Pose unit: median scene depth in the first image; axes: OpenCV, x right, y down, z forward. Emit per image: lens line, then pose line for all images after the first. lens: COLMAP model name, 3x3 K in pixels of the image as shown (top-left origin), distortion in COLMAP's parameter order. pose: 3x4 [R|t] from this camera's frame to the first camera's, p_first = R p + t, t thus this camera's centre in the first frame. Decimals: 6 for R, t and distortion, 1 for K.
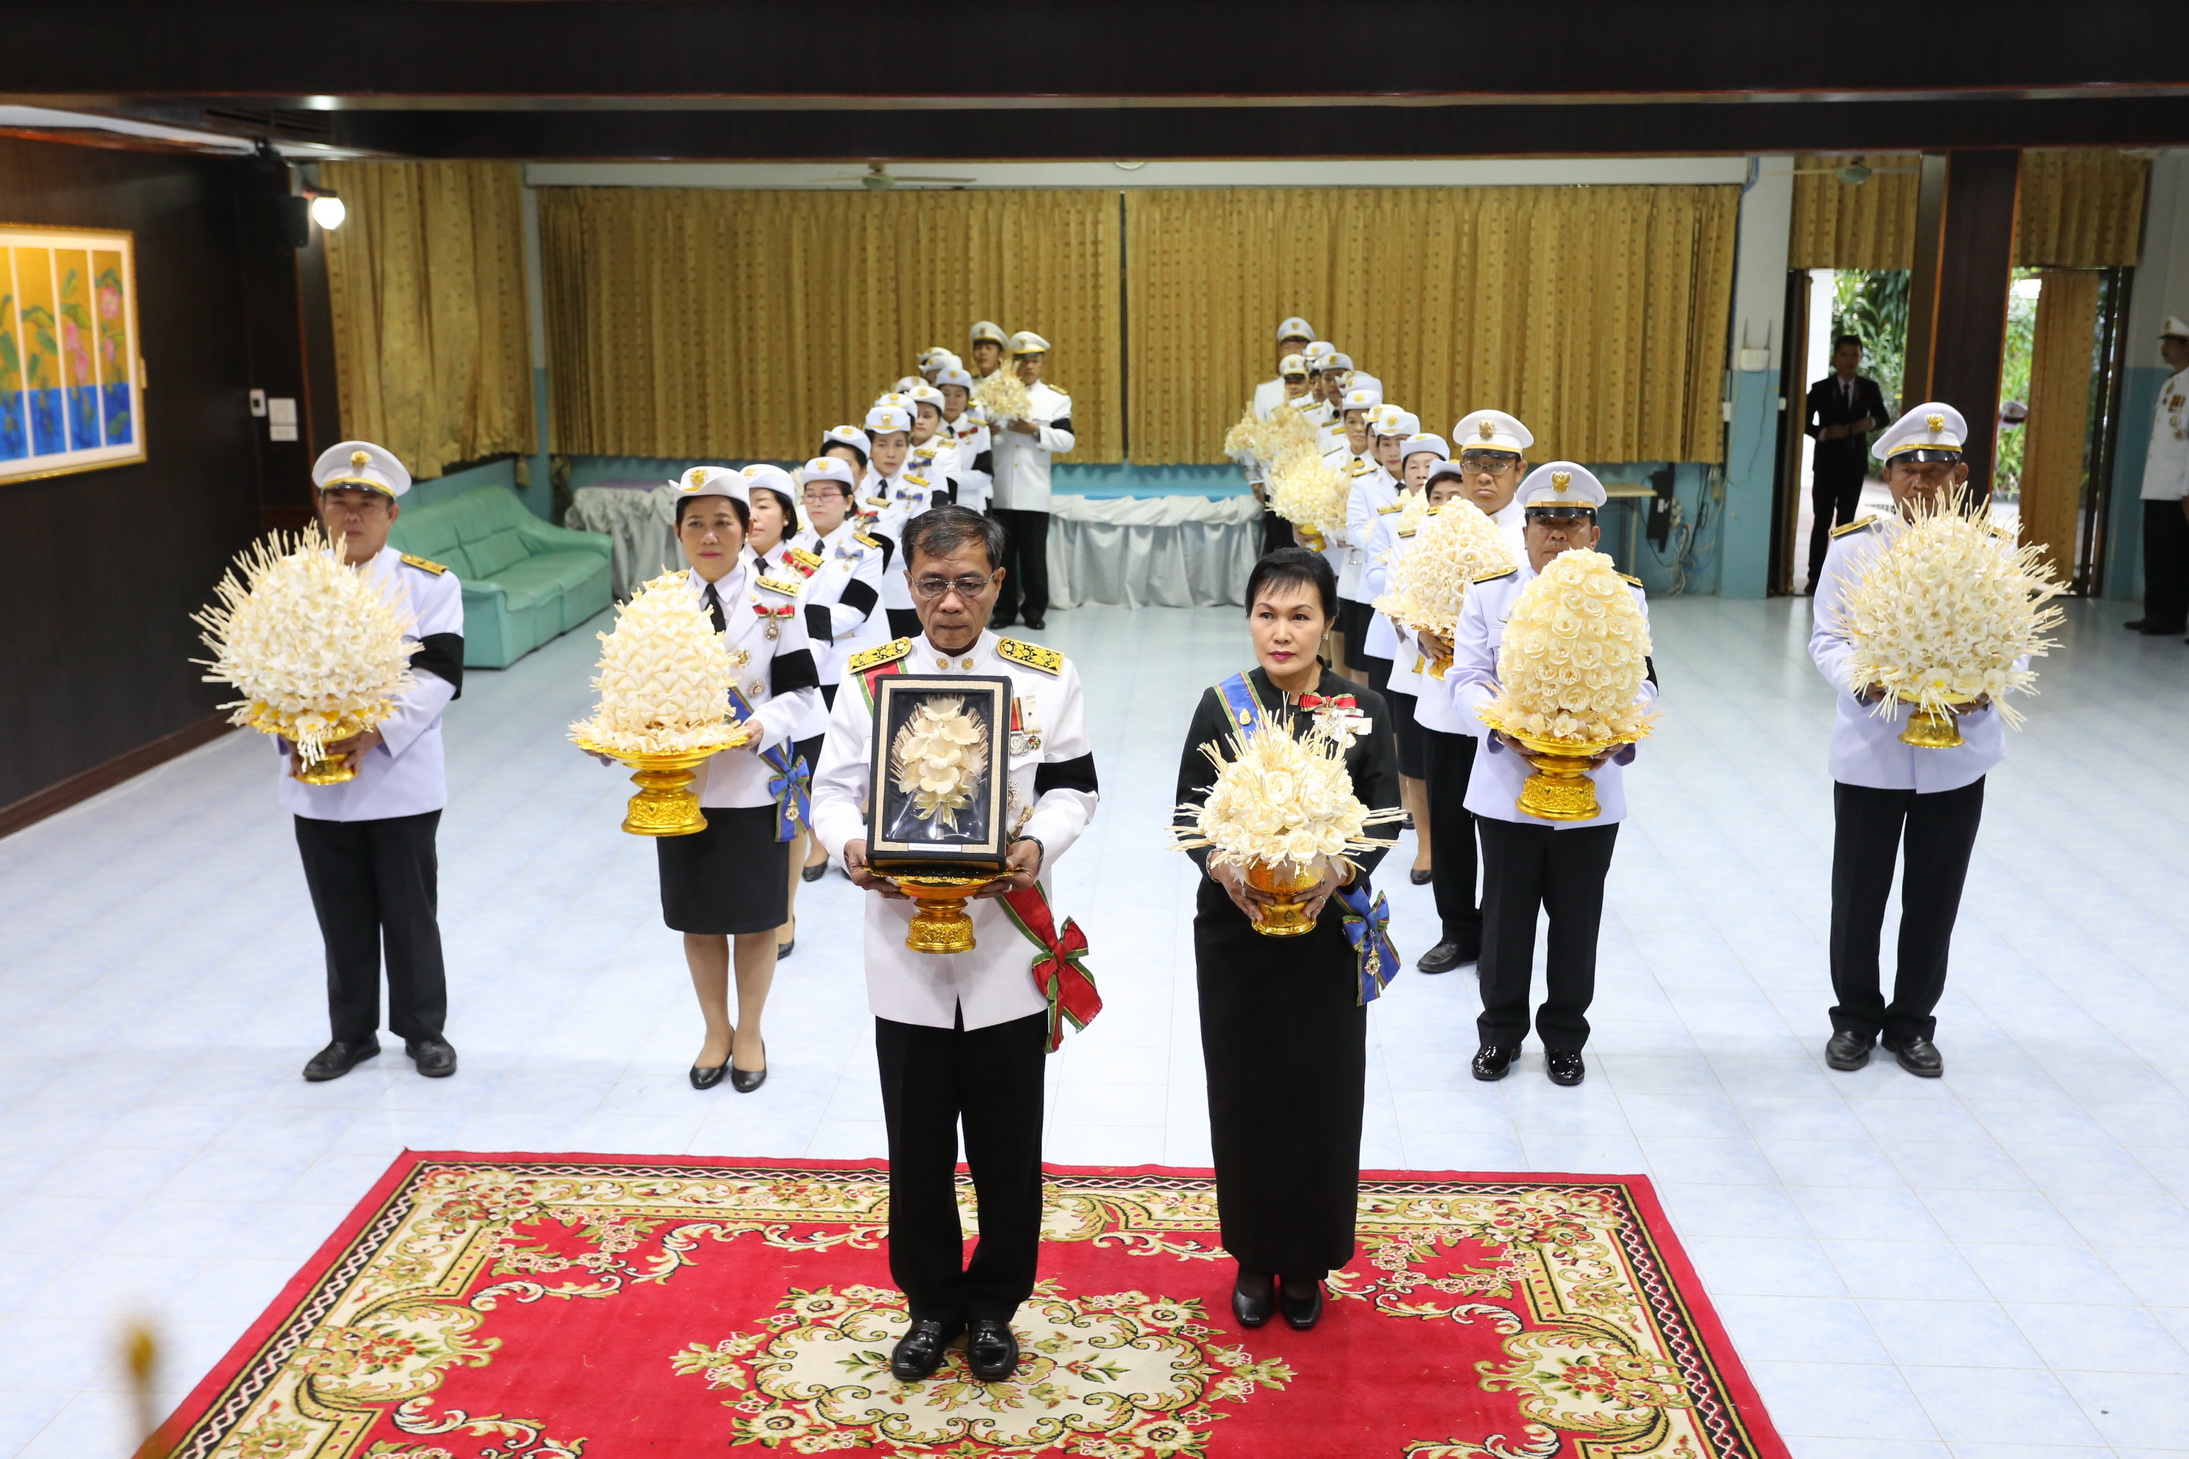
lens RADIAL K [[2241.5, 0, 1094.5], [0, 2241.5, 729.5], [0, 0, 1]] dist [0.005612, 0.128022]
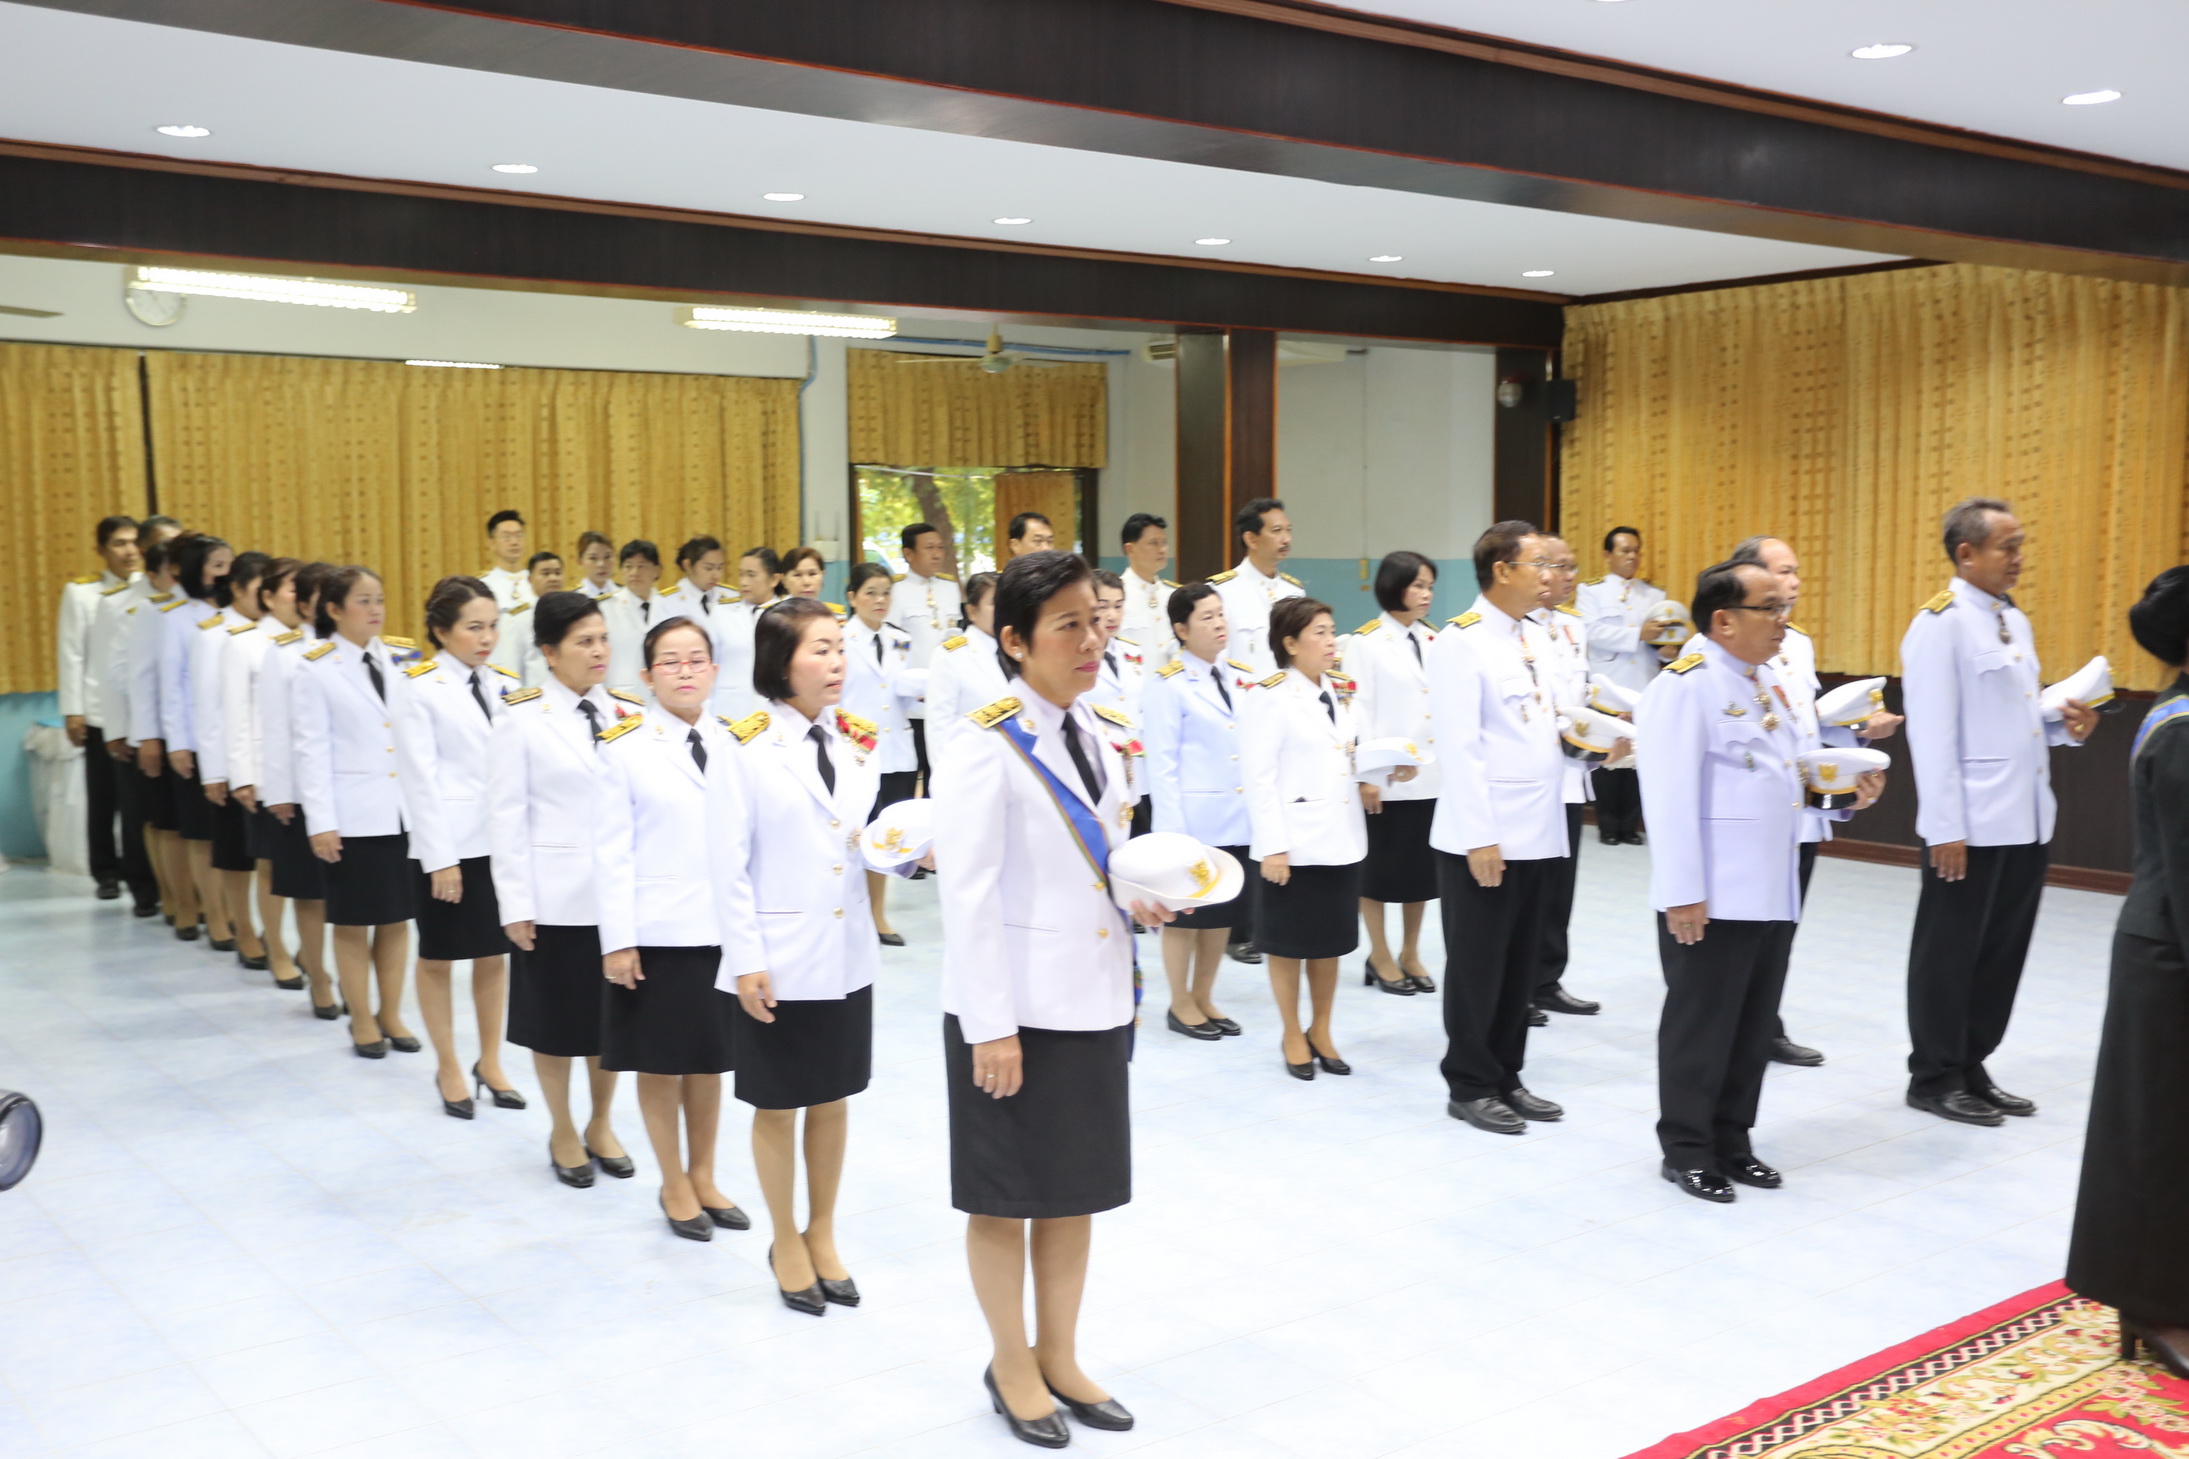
lens RADIAL K [[2196.2, 0, 1092.9], [0, 2196.2, 659.8], [0, 0, 1]] dist [0.009280, 0.018532]
pose [[0.775899, -0.038545, 0.629679, -0.223404], [0.137422, 0.984489, -0.109070, 0.001167], [-0.615708, 0.171159, 0.769161, 0.201694]]
